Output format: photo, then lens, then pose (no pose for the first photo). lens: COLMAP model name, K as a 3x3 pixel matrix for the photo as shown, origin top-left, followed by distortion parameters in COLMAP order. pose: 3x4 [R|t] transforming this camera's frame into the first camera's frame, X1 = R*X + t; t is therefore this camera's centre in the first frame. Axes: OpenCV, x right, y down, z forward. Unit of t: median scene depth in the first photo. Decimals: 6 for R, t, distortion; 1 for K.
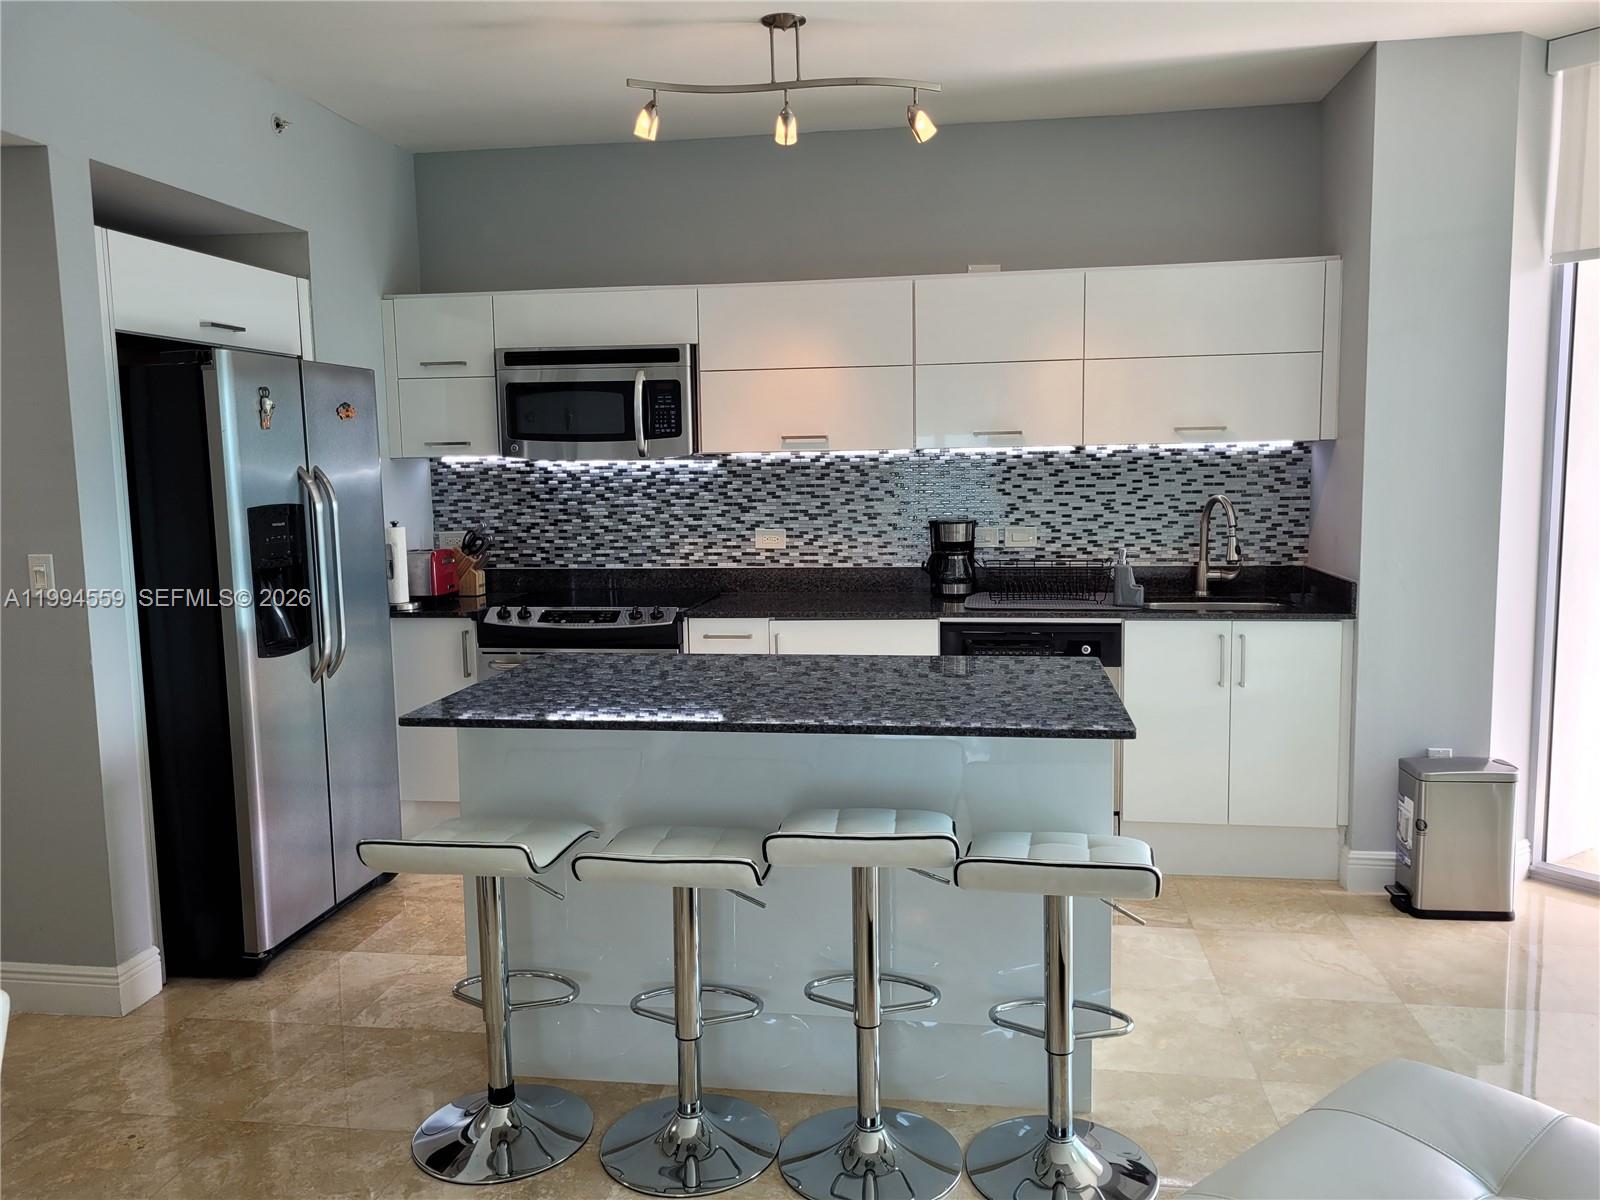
lens RADIAL K [[1179.0, 0, 800.0], [0, 1179.0, 600.0], [0, 0, 1]] dist [-0.005968, -0.009896]
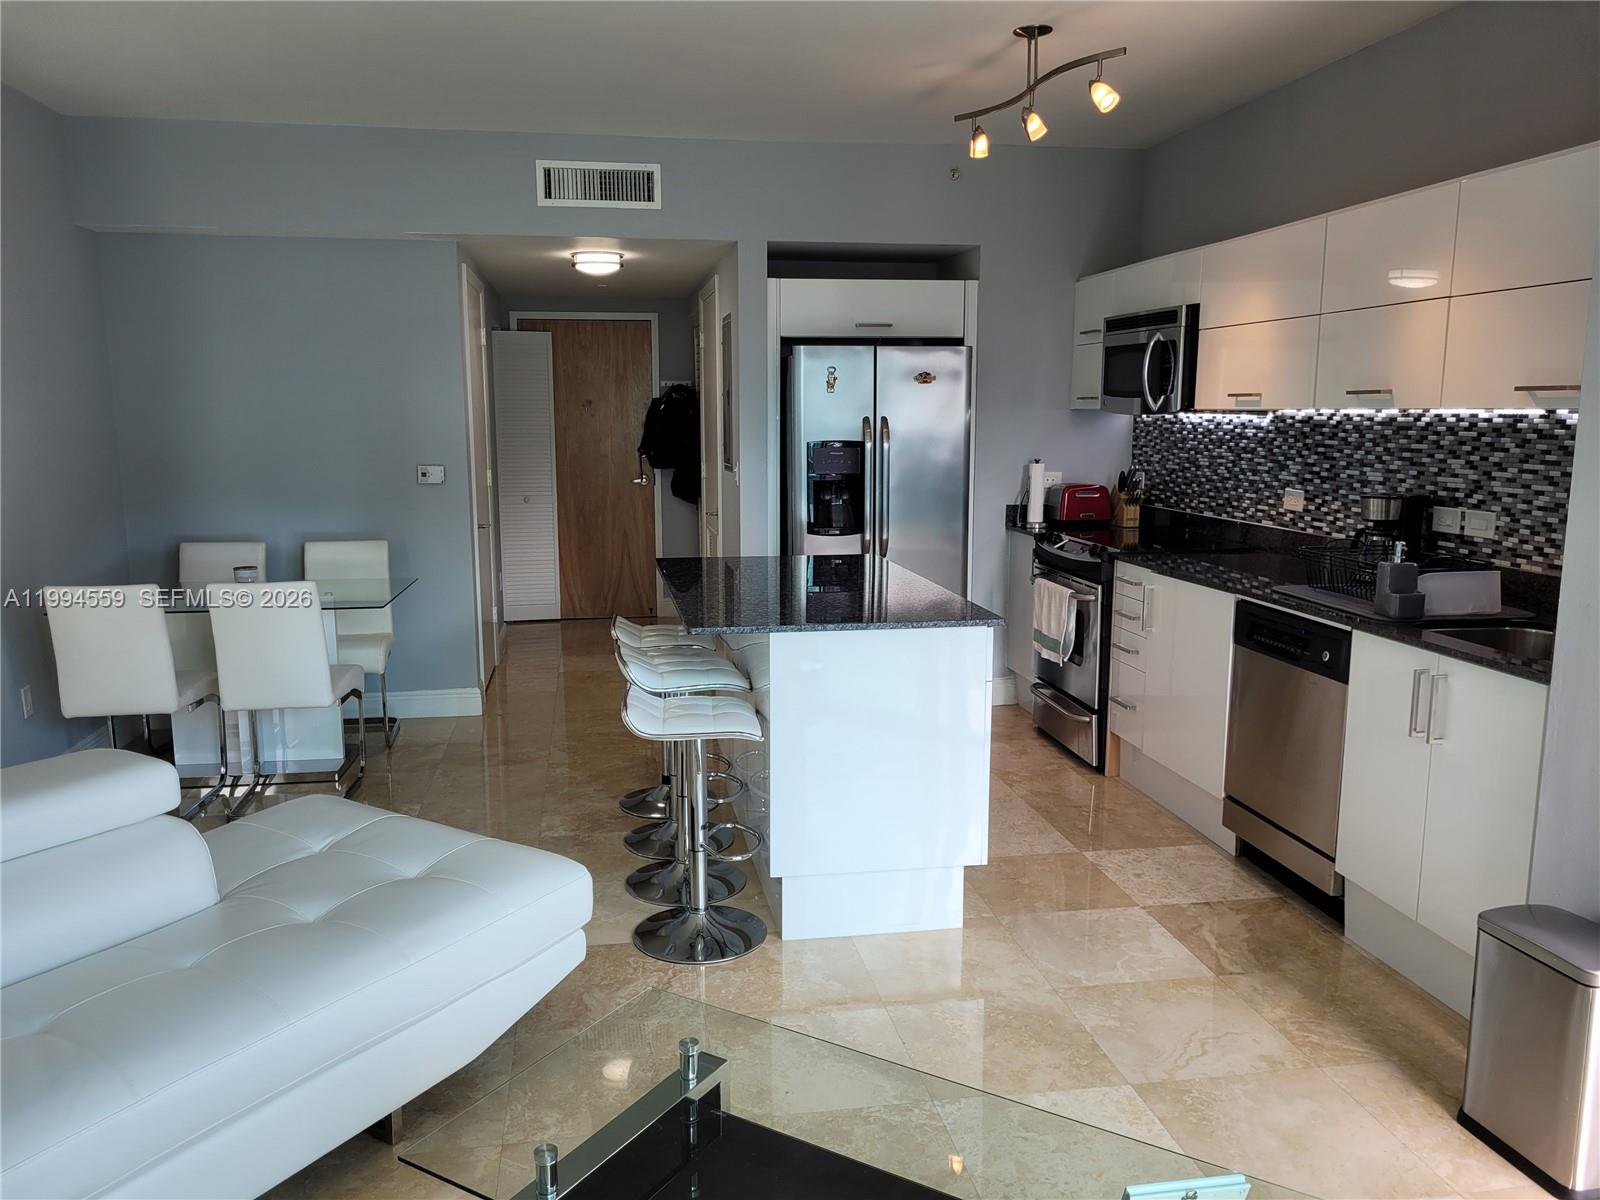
lens RADIAL K [[1224.7, 0, 801.4], [0, 1224.7, 606.3], [0, 0, 1]] dist [-0.031147, -0.005285]
pose [[0.308224, 0.168148, -0.936336, 0.817054], [-0.125338, 0.982853, 0.135242, -0.052777], [0.943021, 0.075673, 0.324014, 0.326517]]
